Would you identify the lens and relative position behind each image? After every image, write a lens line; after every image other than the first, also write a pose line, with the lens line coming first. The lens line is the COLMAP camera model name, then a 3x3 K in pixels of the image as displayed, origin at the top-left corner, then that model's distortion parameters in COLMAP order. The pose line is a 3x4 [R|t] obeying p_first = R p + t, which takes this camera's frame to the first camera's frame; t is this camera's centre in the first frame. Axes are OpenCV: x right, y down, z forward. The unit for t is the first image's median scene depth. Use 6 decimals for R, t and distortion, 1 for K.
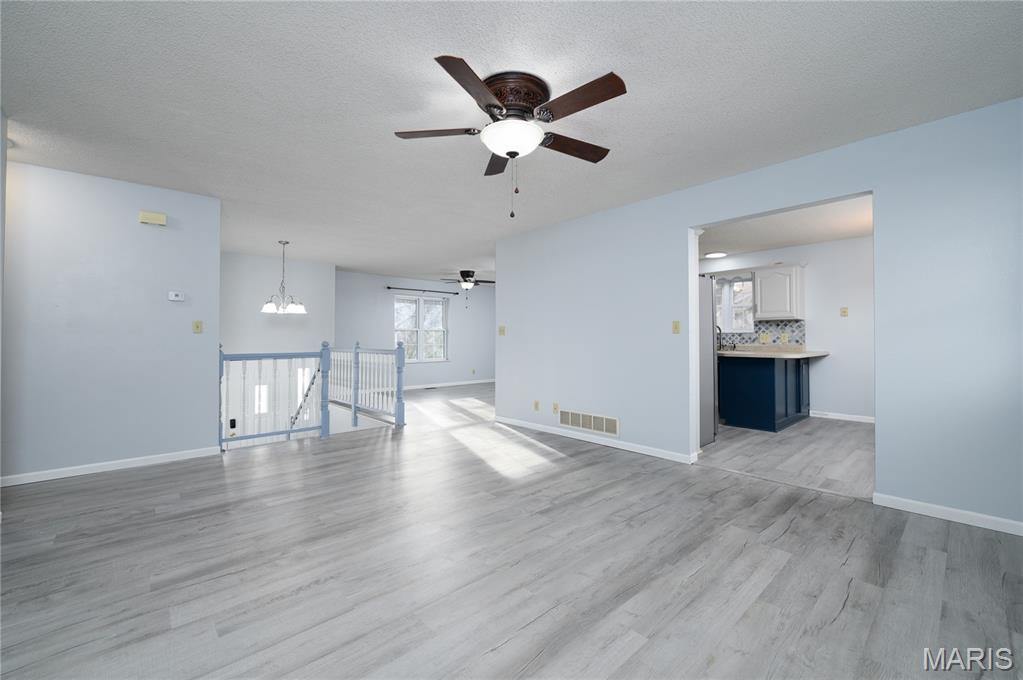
lens RADIAL K [[427.3, 0, 516.5], [0, 427.3, 335.7], [0, 0, 1]] dist [-0.002364, -0.000982]
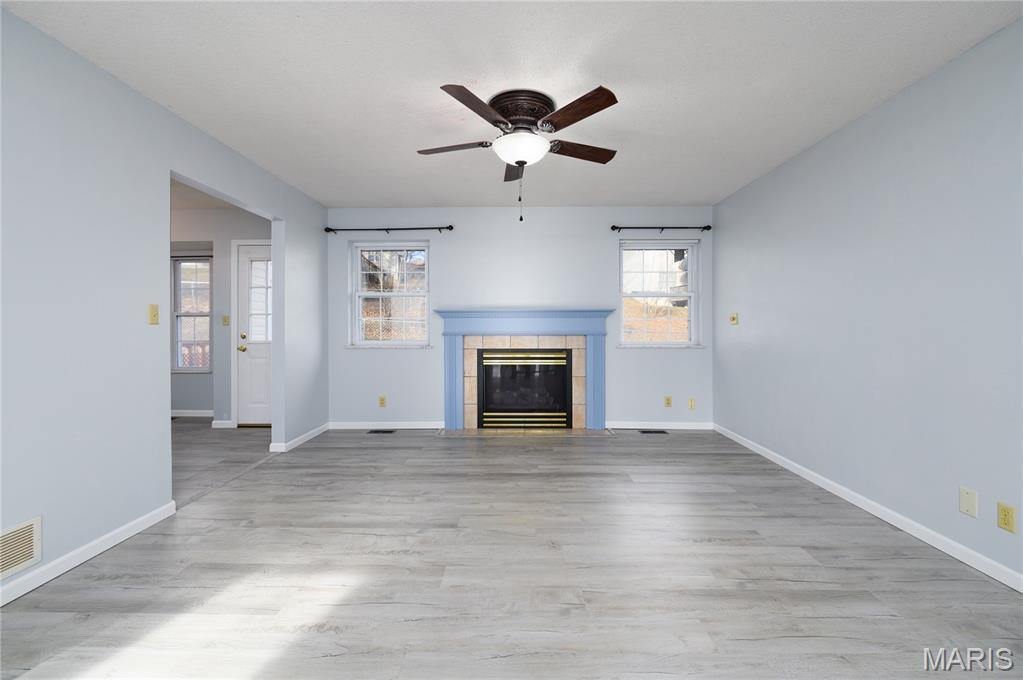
lens RADIAL K [[427.3, 0, 507.6], [0, 427.3, 327.8], [0, 0, 1]] dist [-0.002364, -0.000982]
pose [[-0.727424, 0.003144, 0.686181, -0.289452], [-0.002942, 0.999966, -0.007700, 0.002035], [-0.686182, -0.007620, -0.727390, 0.711365]]
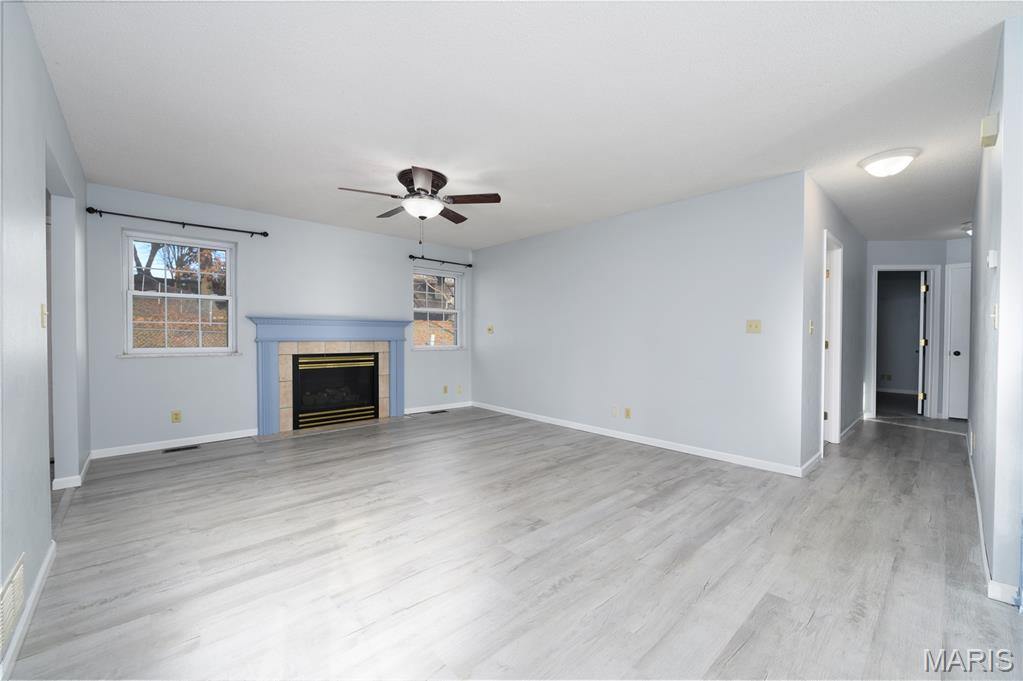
lens RADIAL K [[407.3, 0, 516.7], [0, 407.3, 345.2], [0, 0, 1]] dist [0.000261, -0.000270]
pose [[-0.999982, -0.002640, -0.005372, -0.134665], [-0.002720, 0.999884, 0.014964, 0.004100], [0.005332, 0.014978, -0.999874, 0.969221]]
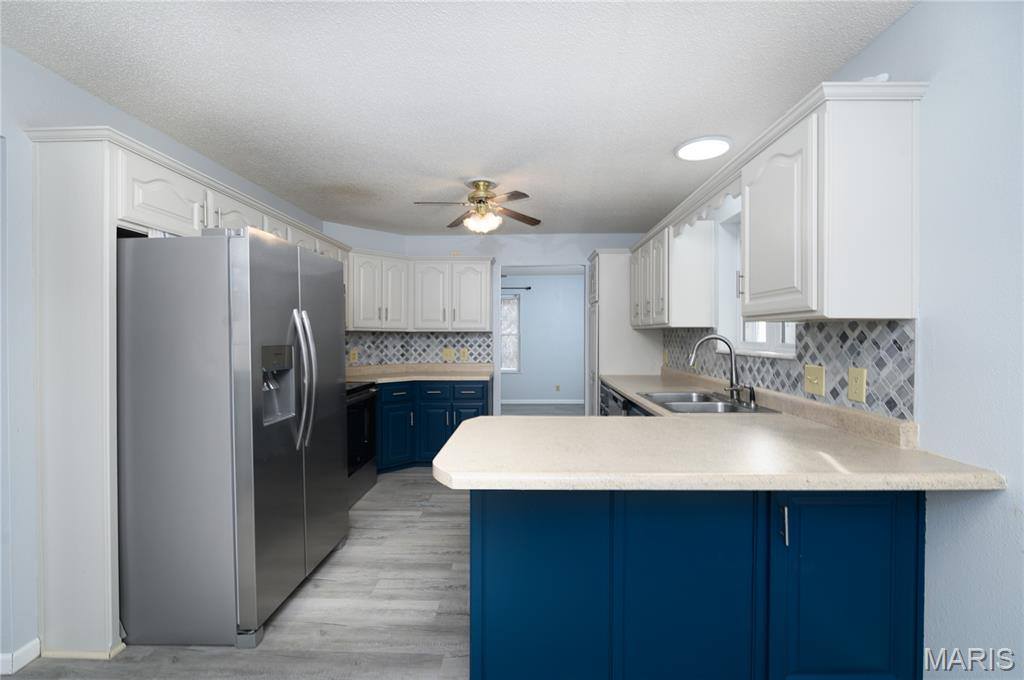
lens RADIAL K [[435.8, 0, 512.2], [0, 435.8, 335.6], [0, 0, 1]] dist [-0.000278, -0.000127]
pose [[0.719281, 0.007772, -0.694676, 0.680289], [-0.002251, 0.999958, 0.008856, -0.029355], [0.694716, -0.004806, 0.719268, 0.662870]]
